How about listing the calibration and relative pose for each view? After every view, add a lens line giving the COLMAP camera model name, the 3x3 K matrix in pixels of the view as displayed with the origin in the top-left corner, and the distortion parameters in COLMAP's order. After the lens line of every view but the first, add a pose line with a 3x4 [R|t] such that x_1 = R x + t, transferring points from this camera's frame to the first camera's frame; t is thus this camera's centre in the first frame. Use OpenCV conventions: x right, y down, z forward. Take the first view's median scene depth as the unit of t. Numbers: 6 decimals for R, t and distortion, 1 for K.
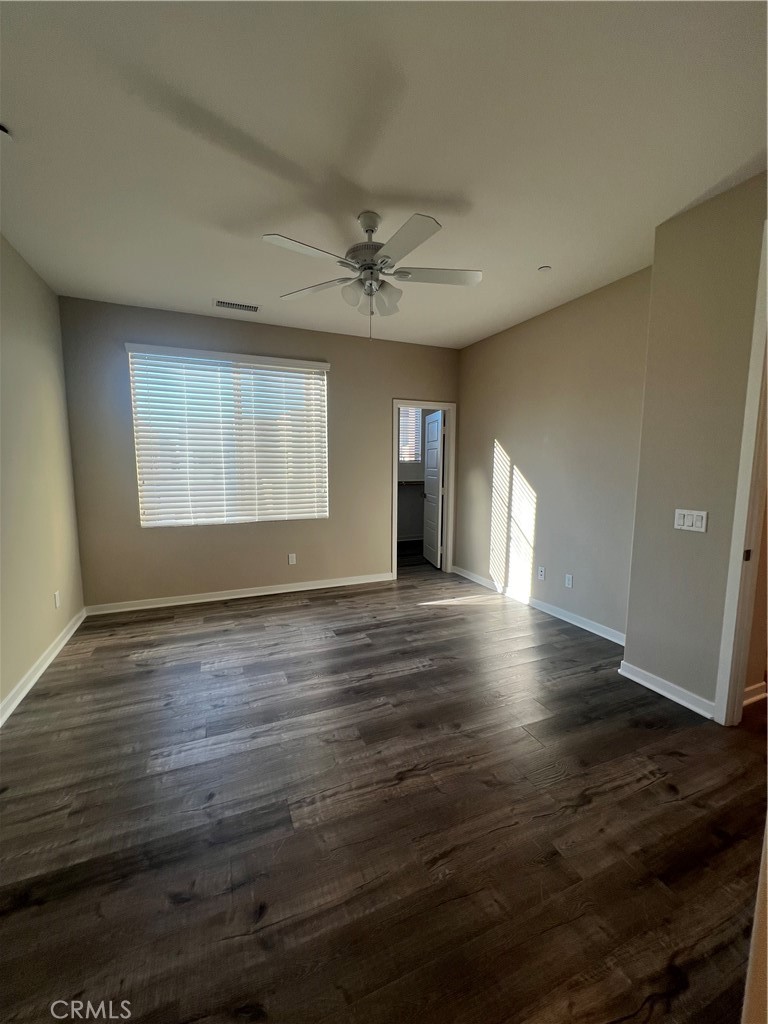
lens RADIAL K [[413.0, 0, 383.8], [0, 413.0, 511.5], [0, 0, 1]] dist [-0.000759, -0.000196]
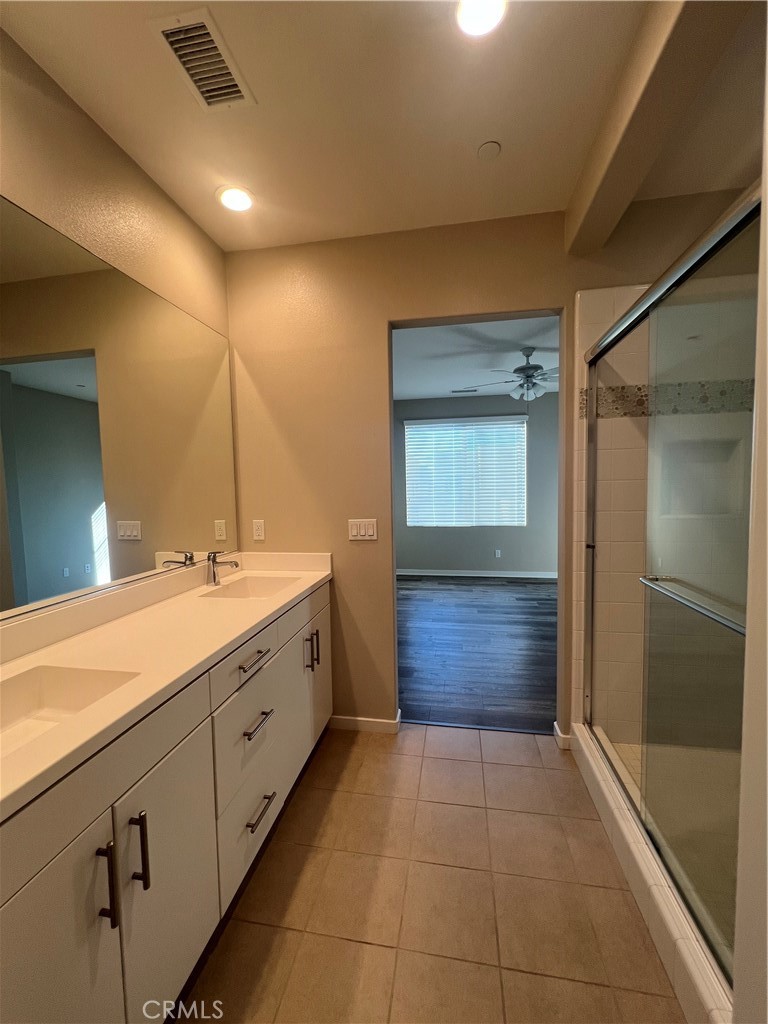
lens RADIAL K [[413.0, 0, 384.7], [0, 413.0, 511.4], [0, 0, 1]] dist [-0.000759, -0.000196]
pose [[0.836657, 0.015510, -0.547507, 0.321189], [-0.043724, 0.998300, -0.038534, 0.058800], [0.545979, 0.056179, 0.835913, -0.576001]]
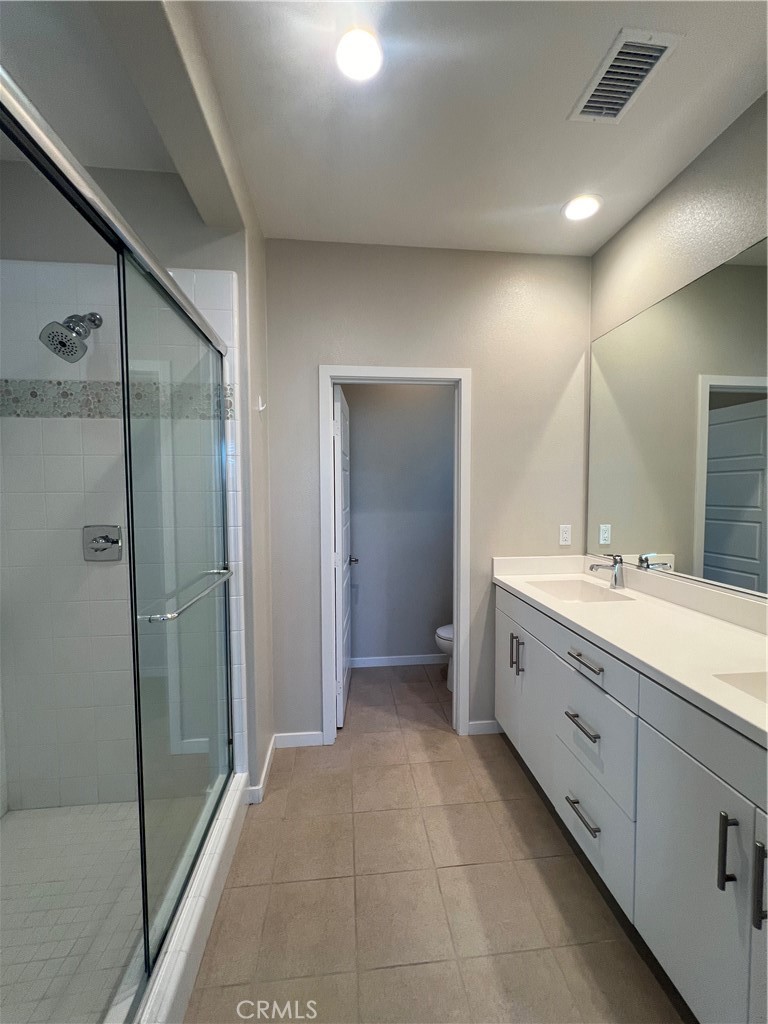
lens RADIAL K [[413.0, 0, 387.8], [0, 413.0, 513.9], [0, 0, 1]] dist [-0.000759, -0.000196]
pose [[-0.955860, -0.013488, 0.293512, 0.034531], [0.036972, 0.985485, 0.165691, -0.035798], [-0.291487, 0.169229, -0.941487, 0.198017]]
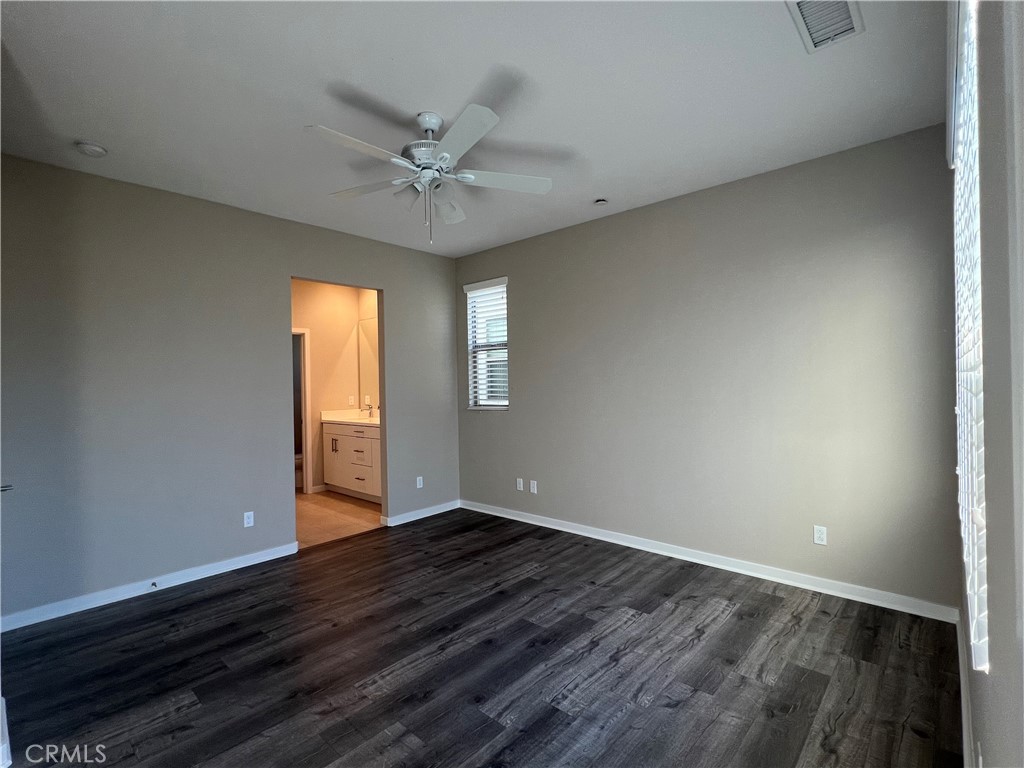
lens RADIAL K [[483.5, 0, 510.7], [0, 483.5, 388.2], [0, 0, 1]] dist [-0.001651, -0.000331]
pose [[-0.908351, 0.019099, -0.417773, 0.192000], [-0.032835, 0.992616, 0.116772, -0.178986], [0.416918, 0.119788, -0.901016, 1.561539]]
